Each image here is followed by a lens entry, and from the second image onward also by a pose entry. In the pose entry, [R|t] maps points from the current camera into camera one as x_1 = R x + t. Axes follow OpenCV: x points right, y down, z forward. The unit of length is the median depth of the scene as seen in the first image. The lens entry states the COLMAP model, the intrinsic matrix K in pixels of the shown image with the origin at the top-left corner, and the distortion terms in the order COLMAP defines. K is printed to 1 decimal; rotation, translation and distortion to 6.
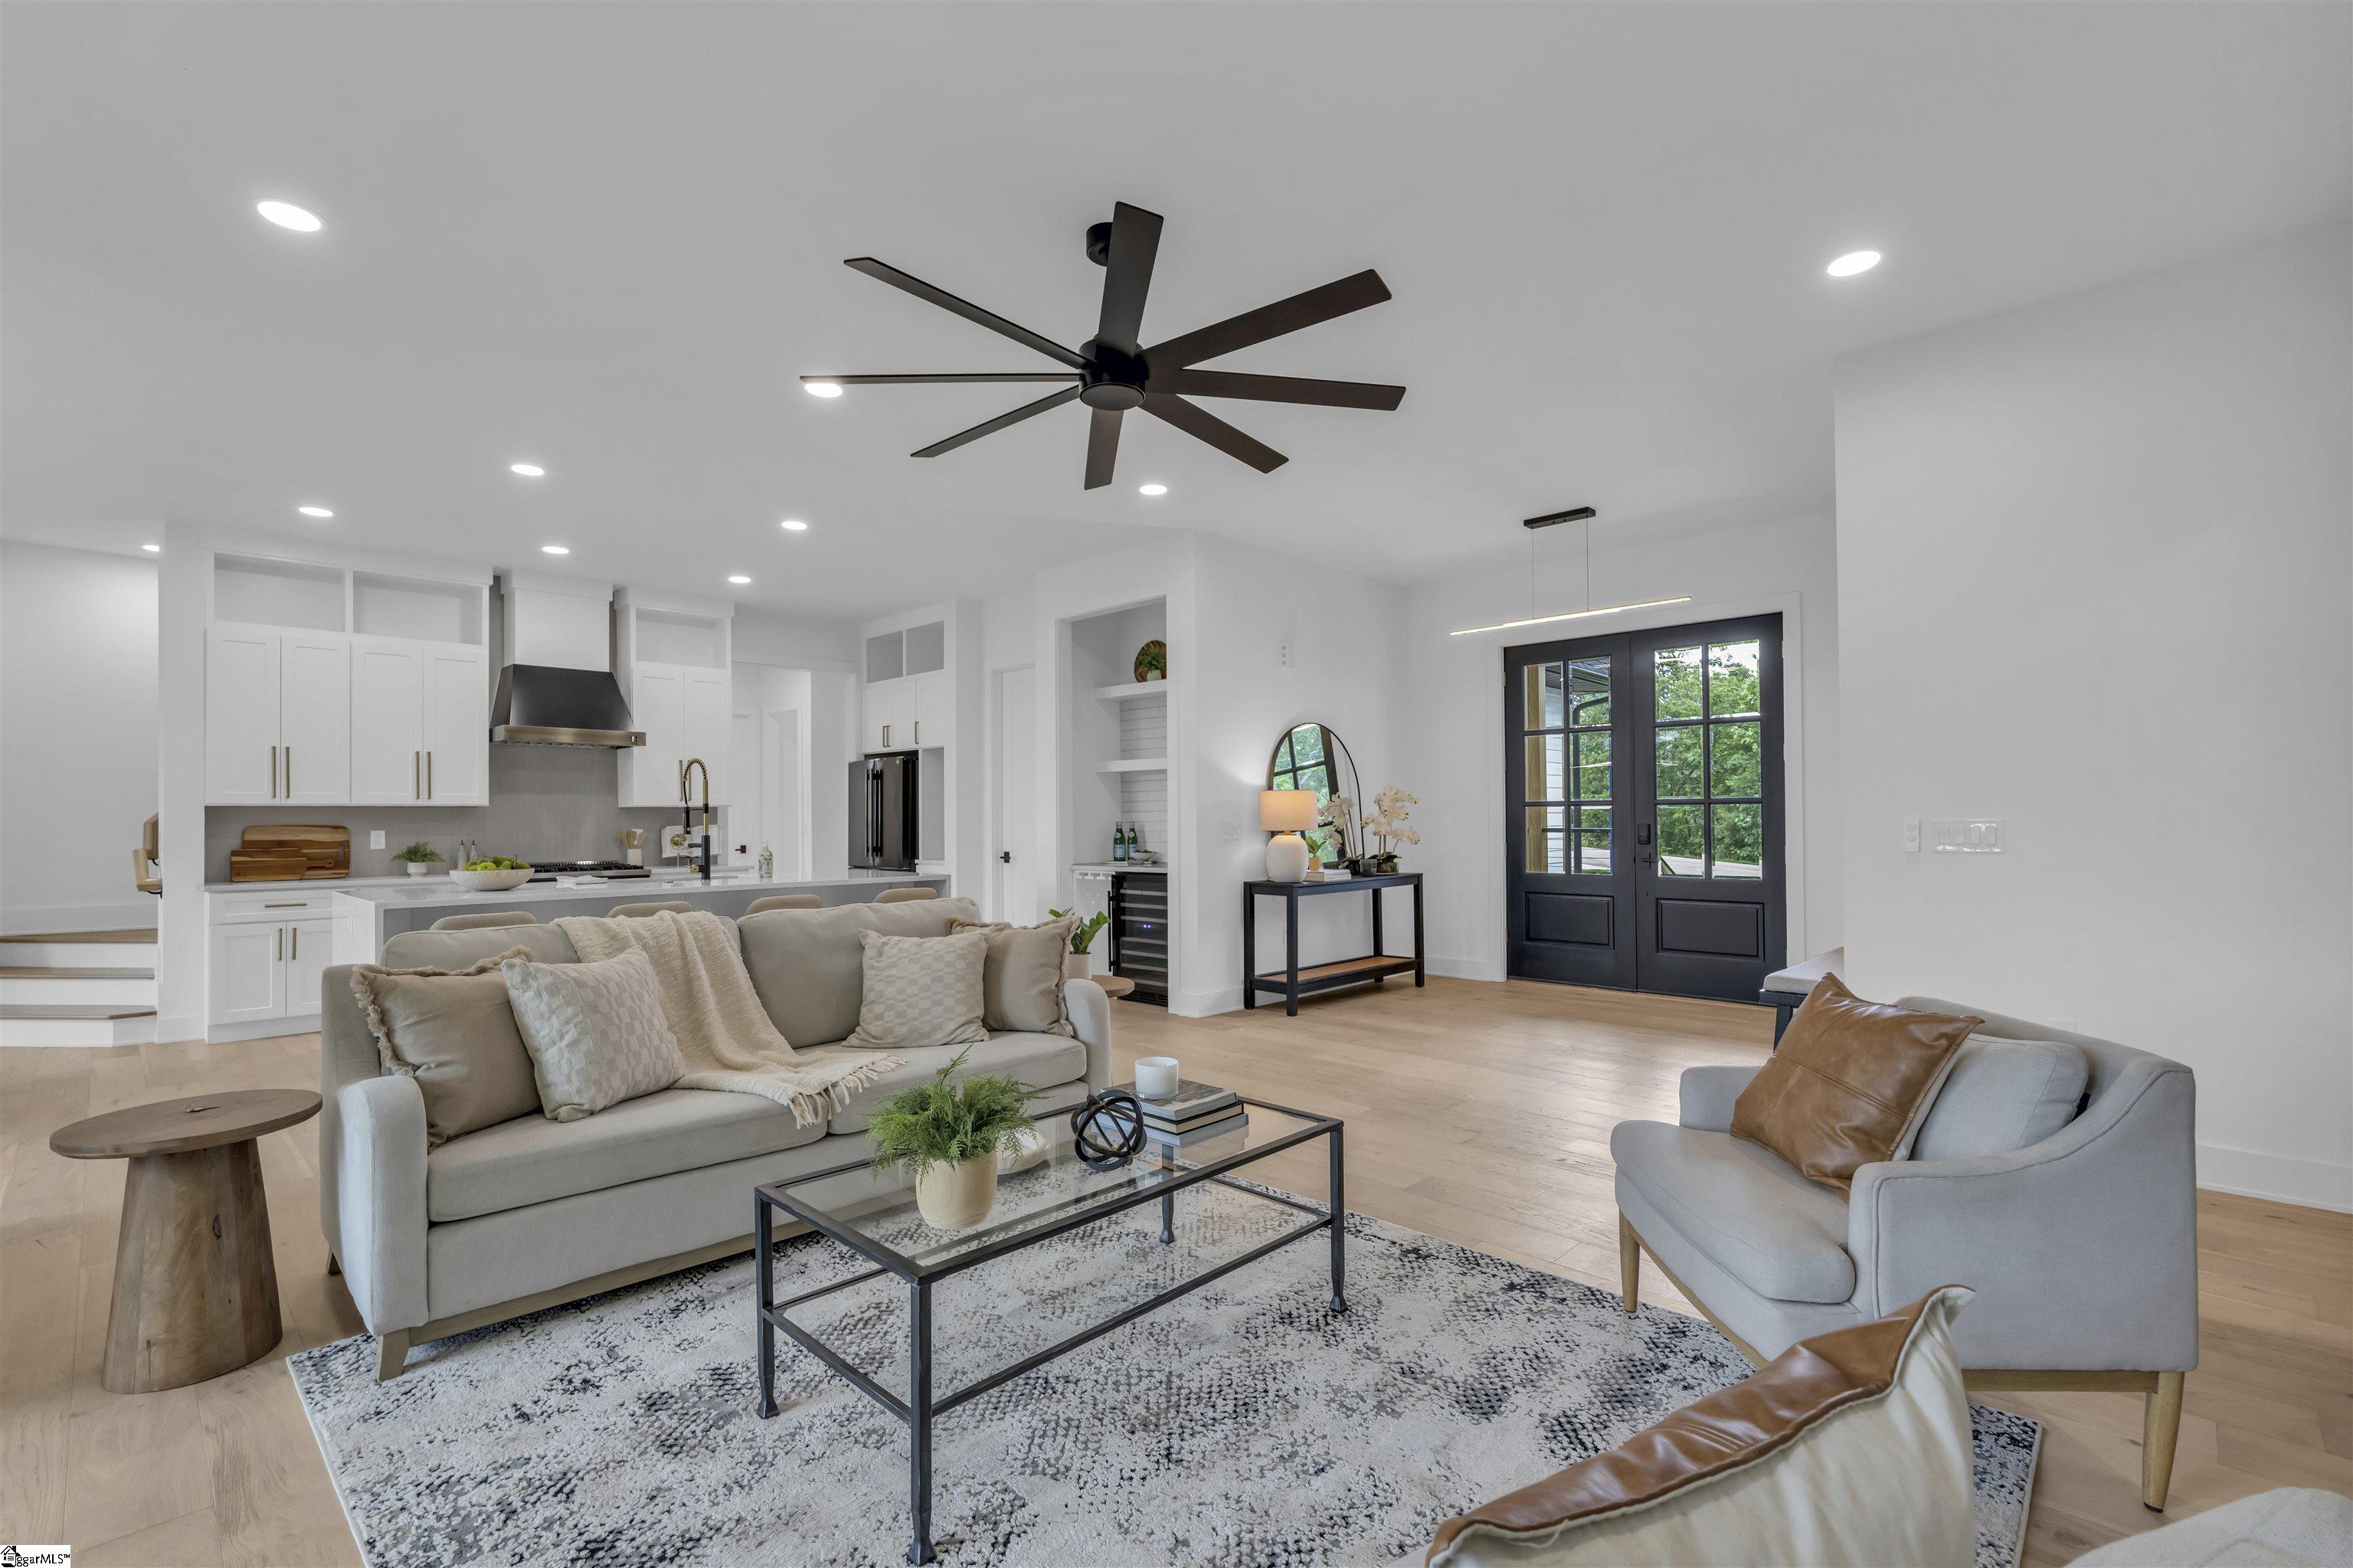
lens RADIAL K [[1057.0, 0, 1172.3], [0, 1057.0, 794.8], [0, 0, 1]] dist [-0.003111, -0.000580]
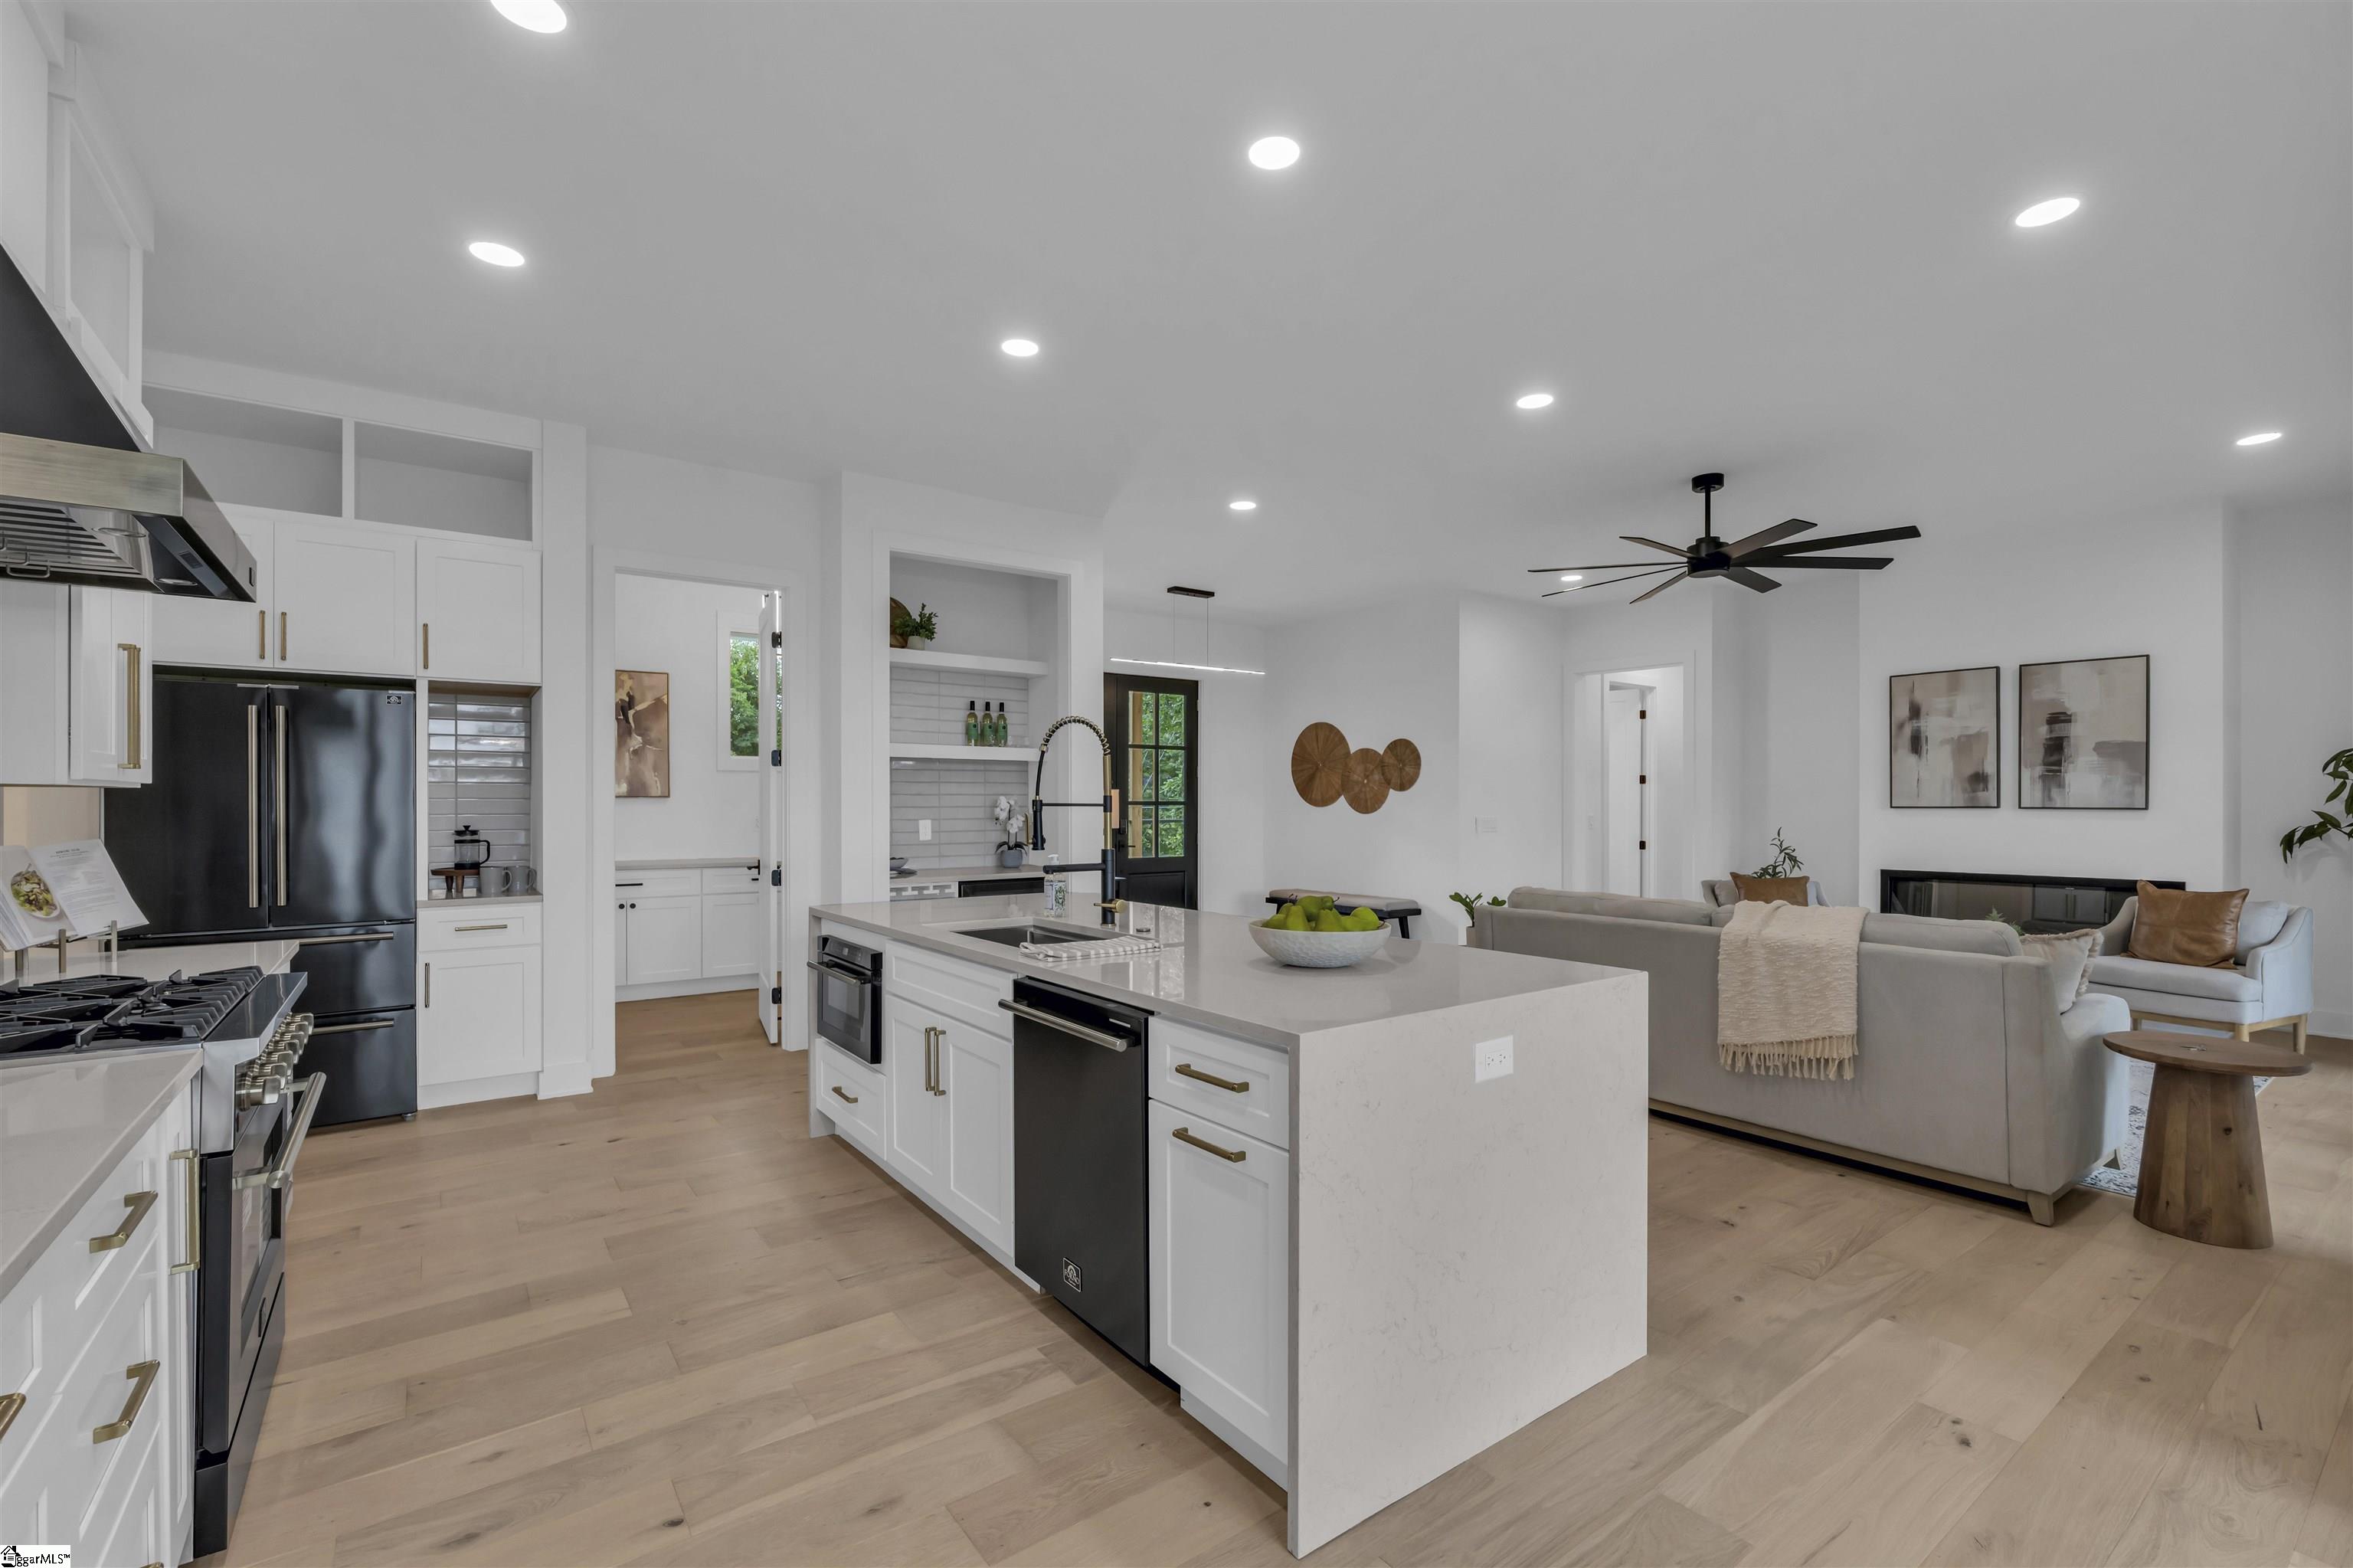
lens RADIAL K [[1027.3, 0, 1176.7], [0, 1027.3, 804.9], [0, 0, 1]] dist [-0.003710, -0.000200]
pose [[0.166833, 0.007389, 0.985957, -0.861670], [-0.024004, 0.999706, -0.003431, 0.012311], [-0.985693, -0.023094, 0.166962, 0.742434]]
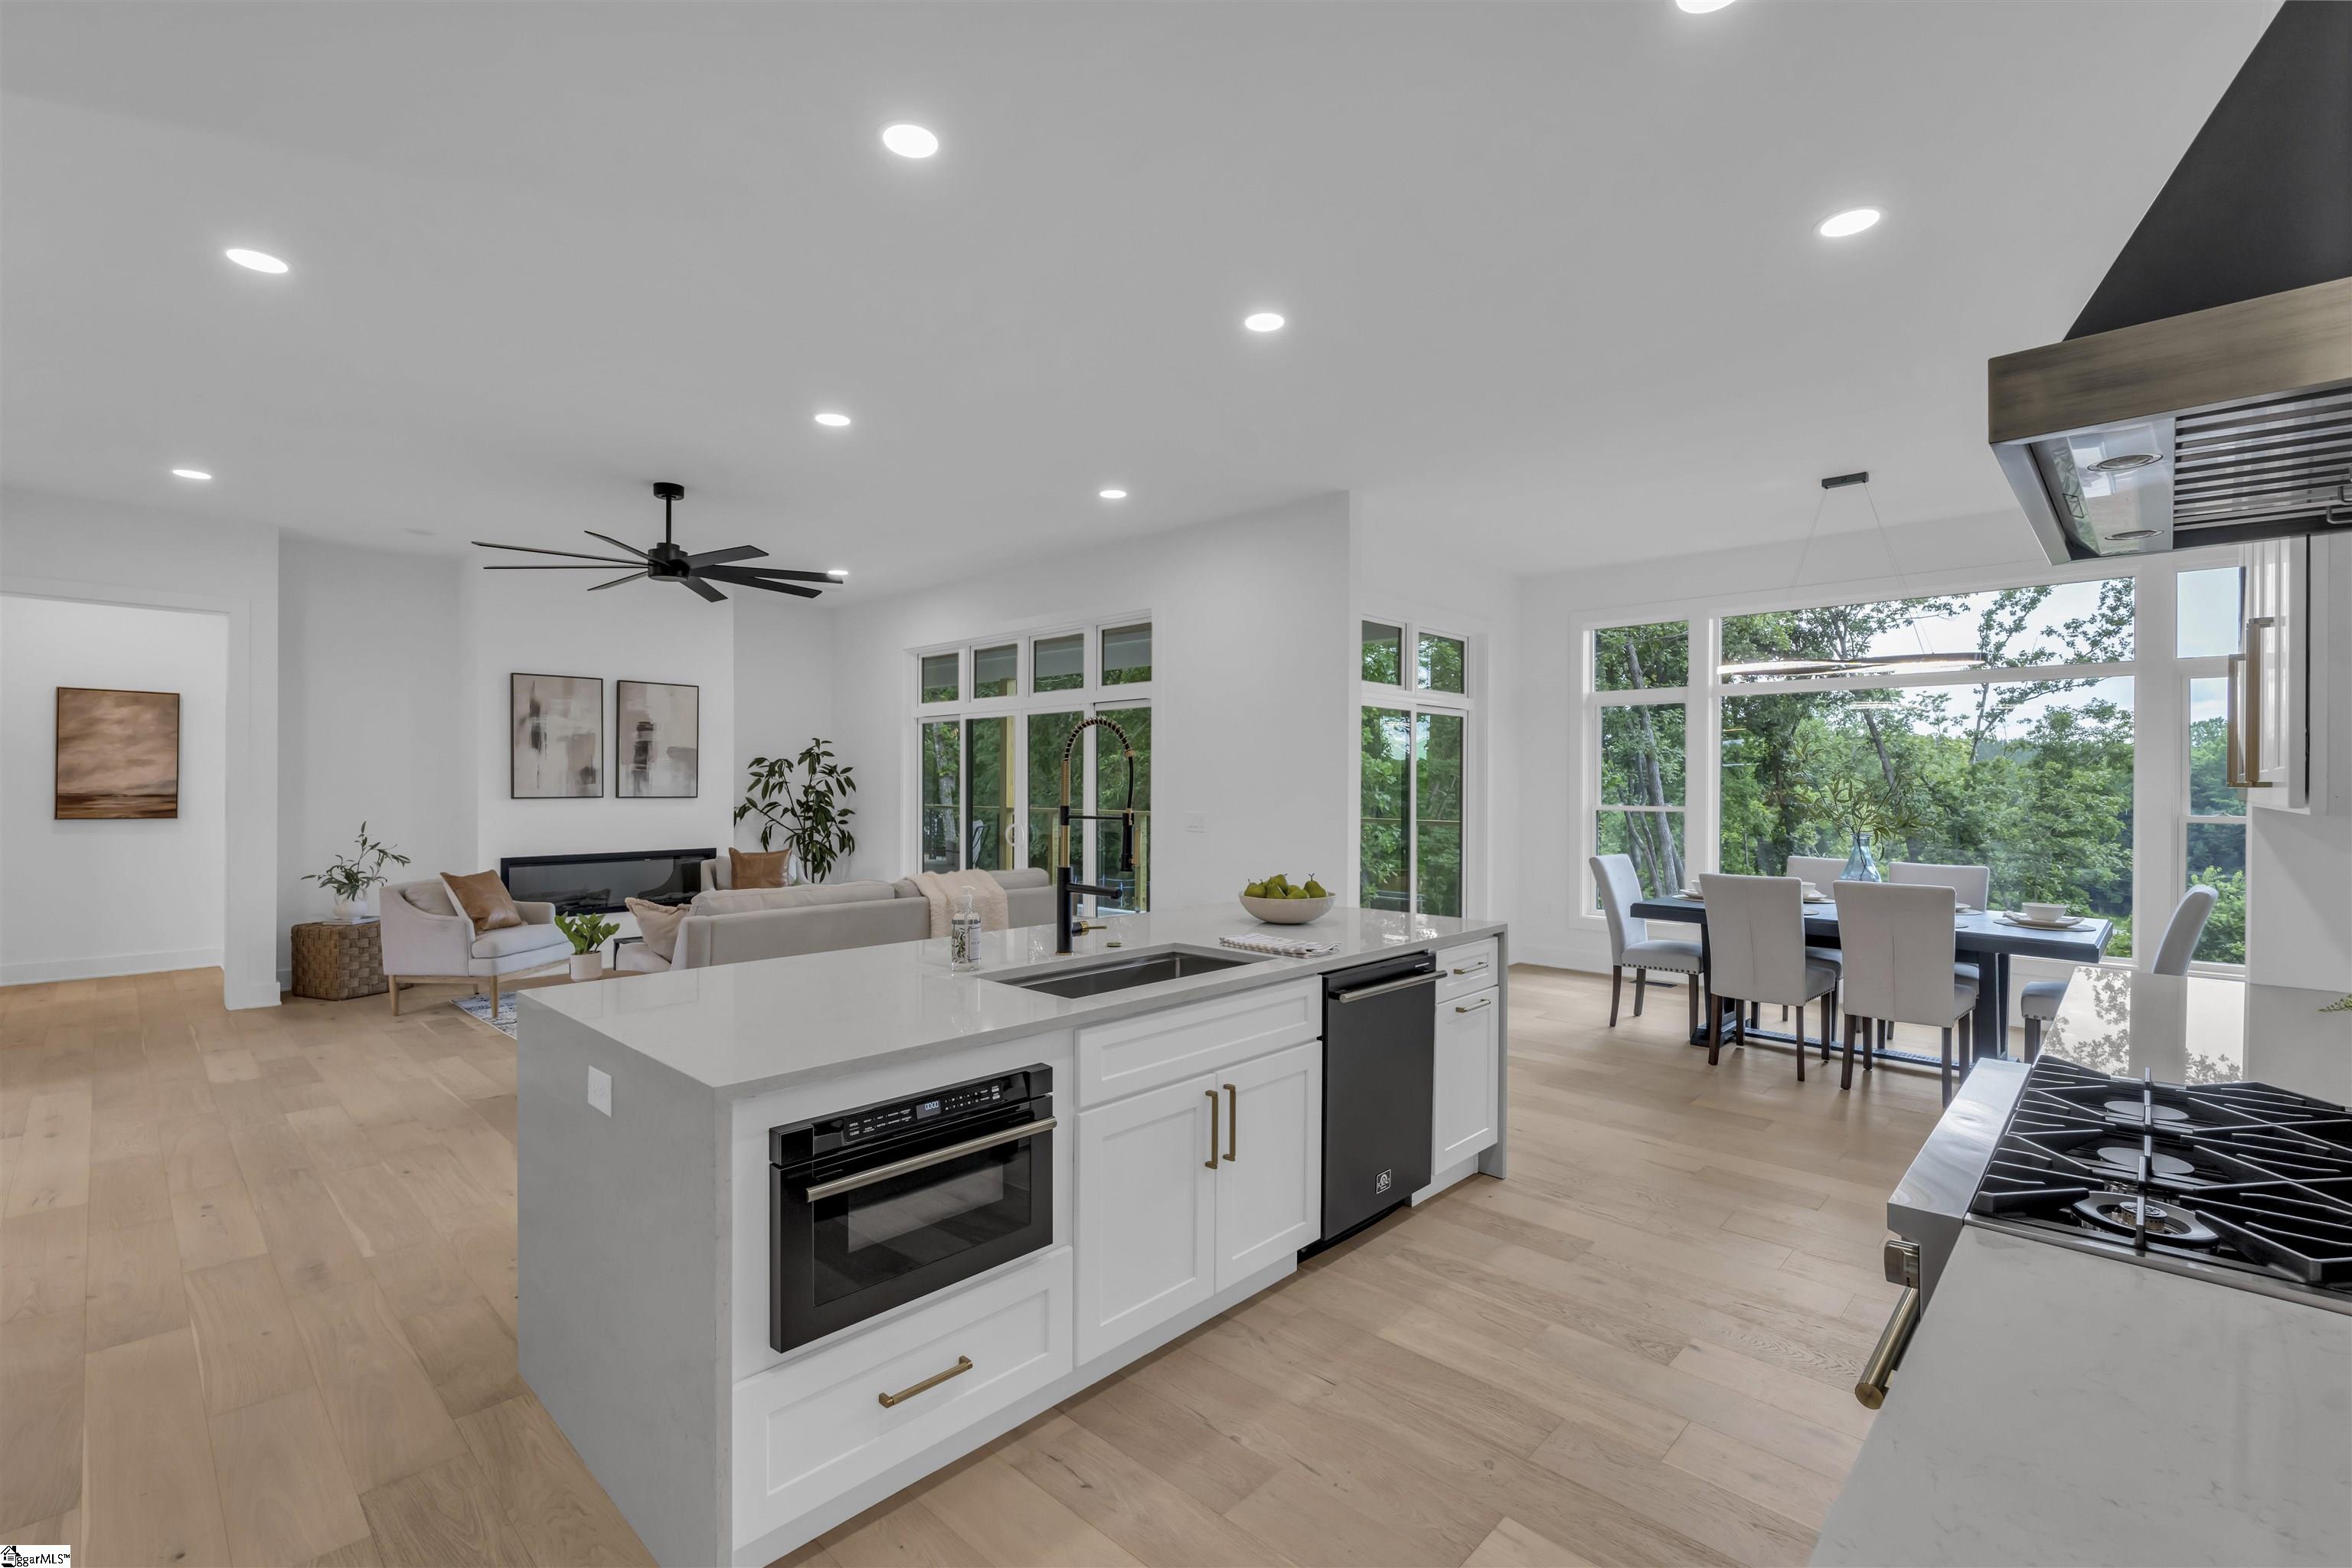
lens RADIAL K [[1035.6, 0, 1172.1], [0, 1035.6, 787.4], [0, 0, 1]] dist [-0.004279, -0.000705]
pose [[-0.999970, 0.005538, -0.005397, -0.420003], [0.005638, 0.999809, -0.018726, 0.007306], [0.005292, -0.018756, -0.999810, 1.296913]]
